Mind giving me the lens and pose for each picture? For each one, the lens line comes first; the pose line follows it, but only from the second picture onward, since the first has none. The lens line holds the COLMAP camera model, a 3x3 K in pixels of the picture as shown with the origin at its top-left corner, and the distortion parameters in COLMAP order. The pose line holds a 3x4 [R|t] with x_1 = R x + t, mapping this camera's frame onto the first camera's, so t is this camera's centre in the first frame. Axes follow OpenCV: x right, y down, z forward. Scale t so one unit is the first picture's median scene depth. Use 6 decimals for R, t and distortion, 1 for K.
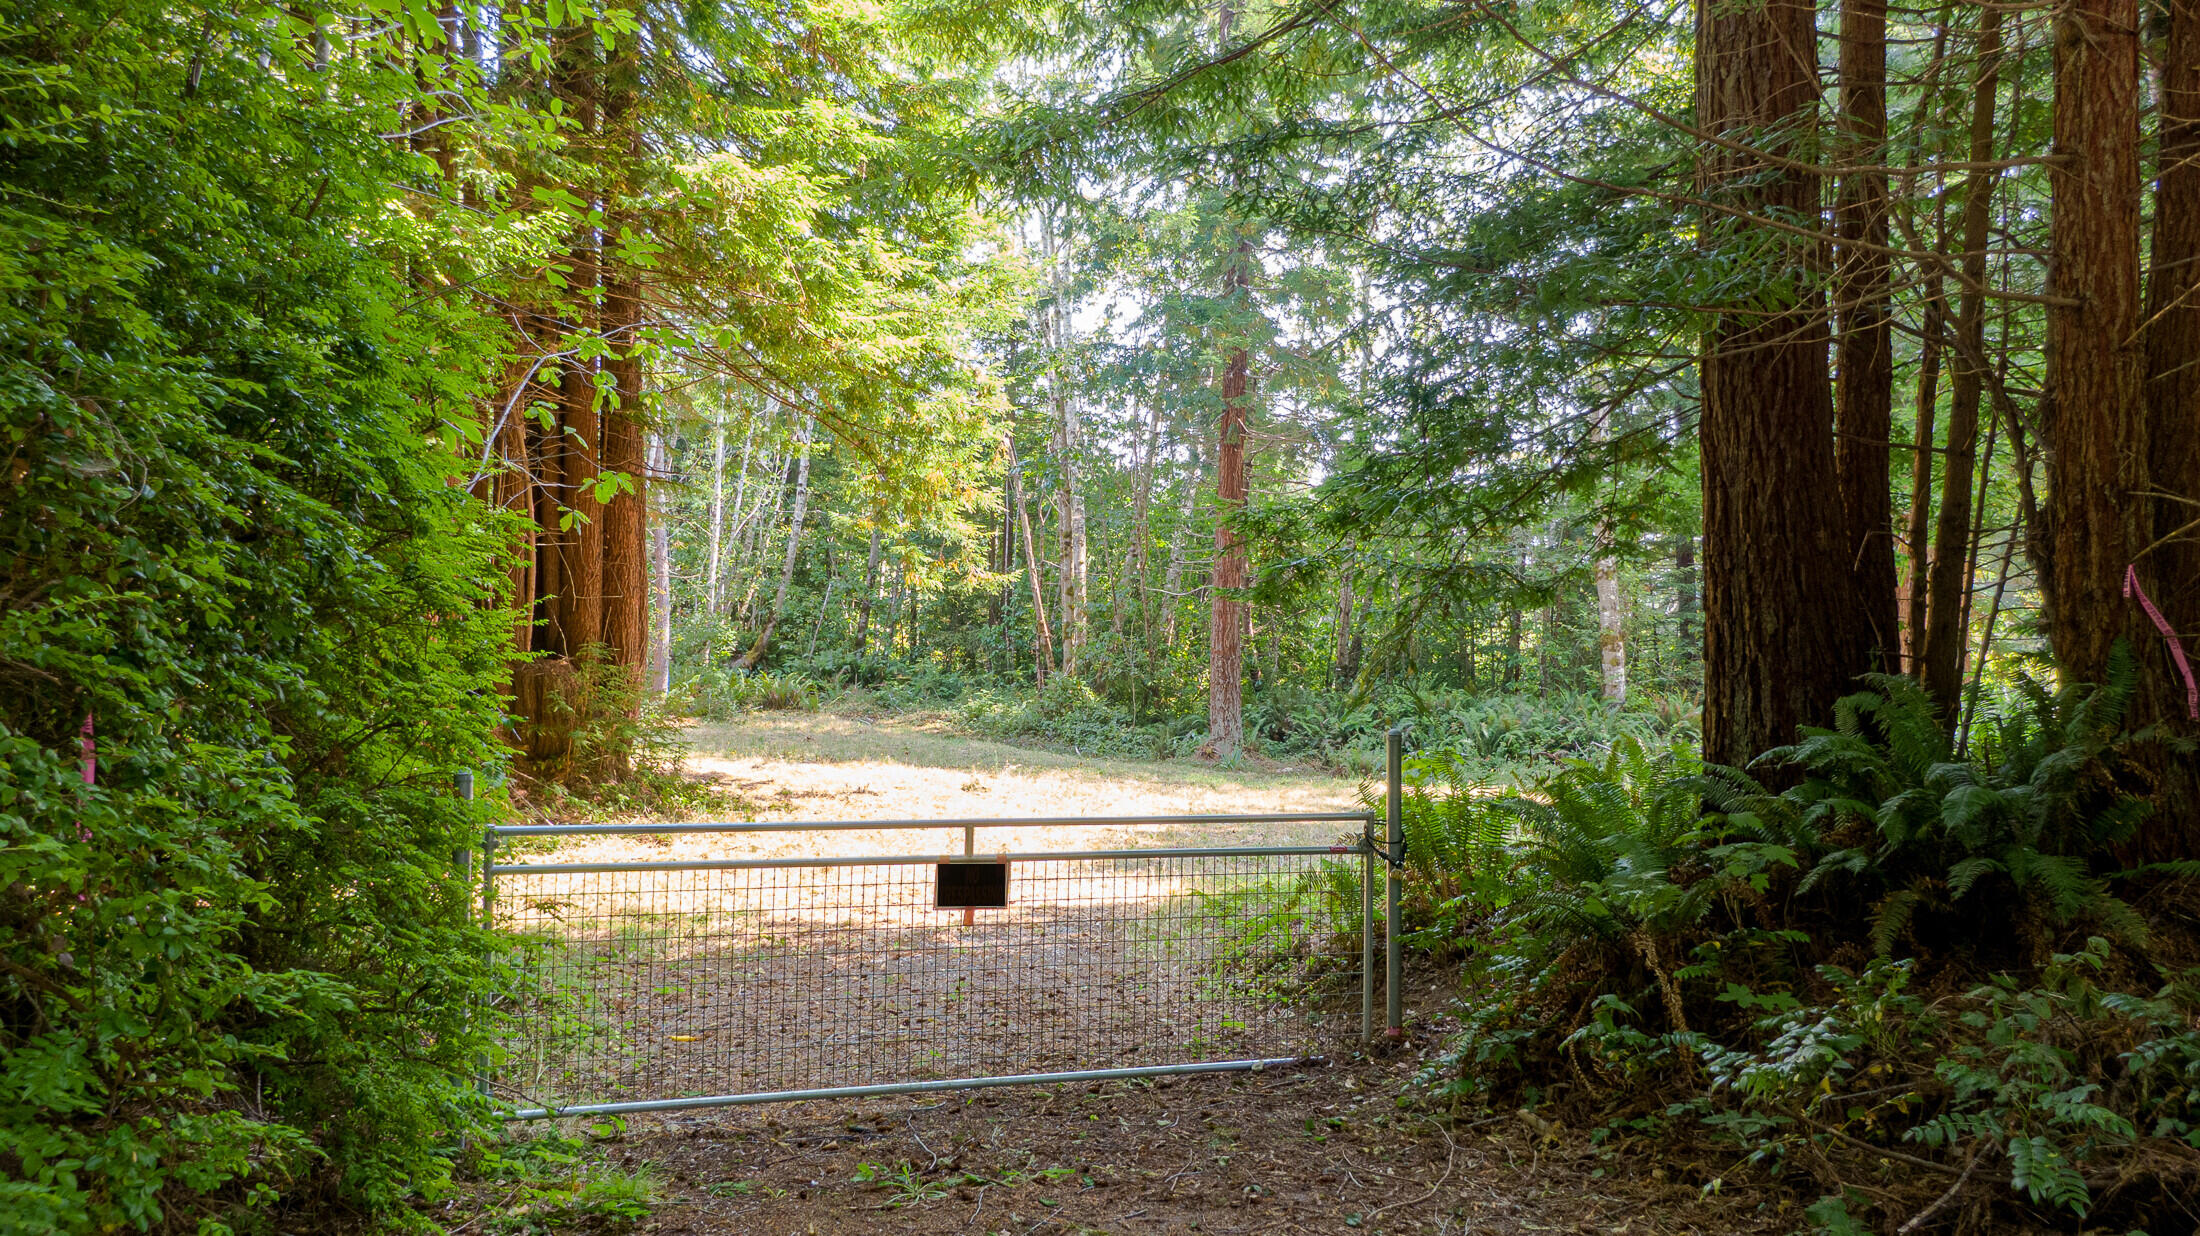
lens RADIAL K [[1590.9, 0, 1050.7], [0, 1590.9, 623.4], [0, 0, 1]] dist [0.037837, -0.053853]
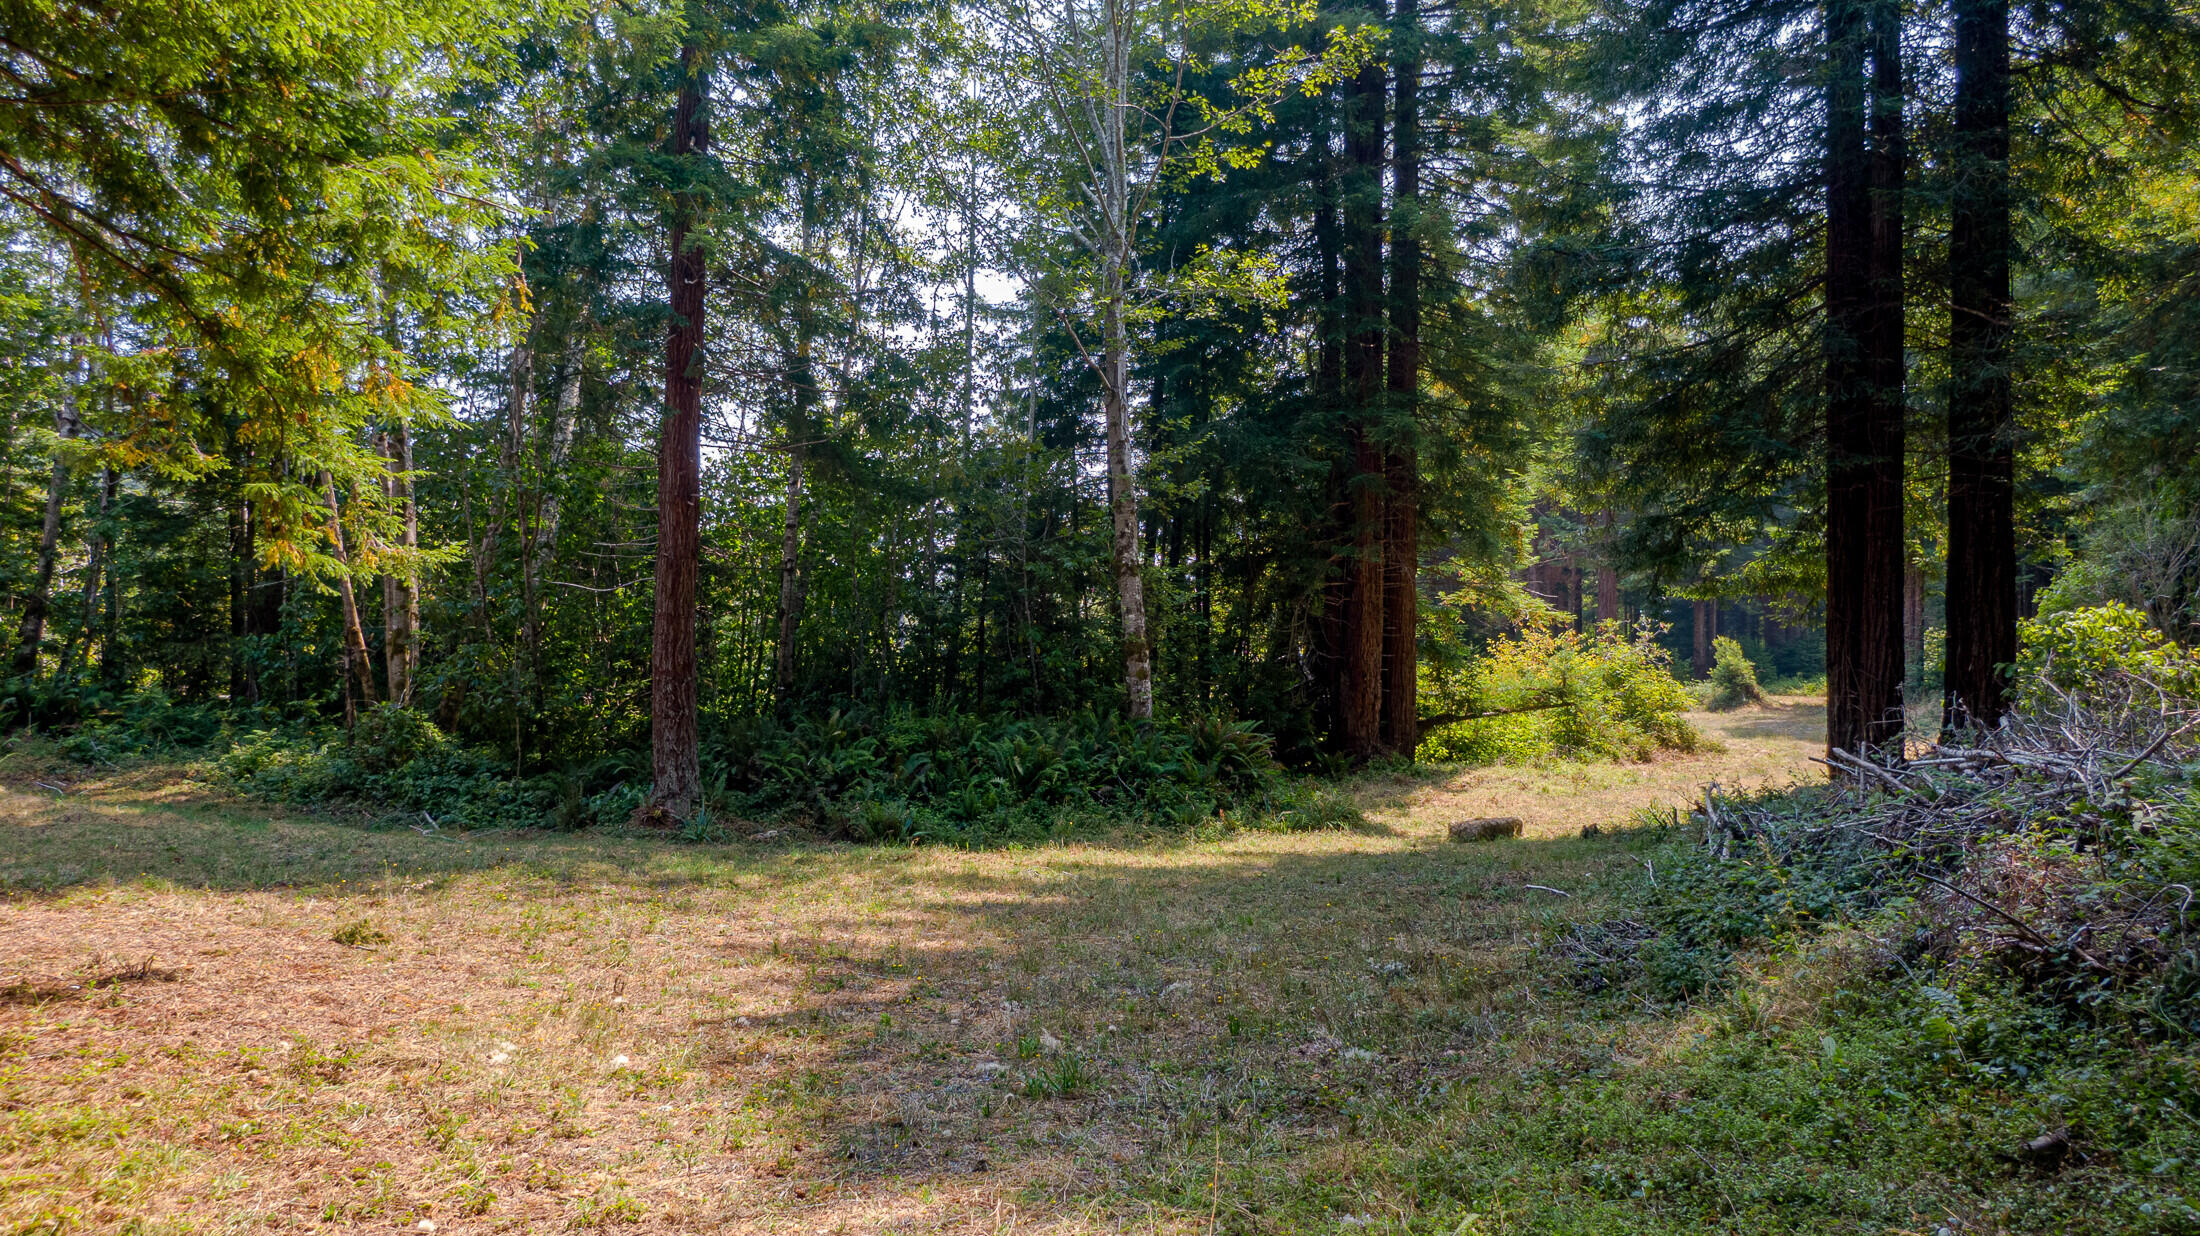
lens RADIAL K [[1590.9, 0, 1081.2], [0, 1590.9, 623.1], [0, 0, 1]] dist [0.037837, -0.053853]
pose [[0.882507, -0.004023, 0.470282, -0.063591], [0.004154, 0.999991, 0.000759, -0.003328], [-0.470280, 0.001283, 0.882516, 0.282599]]
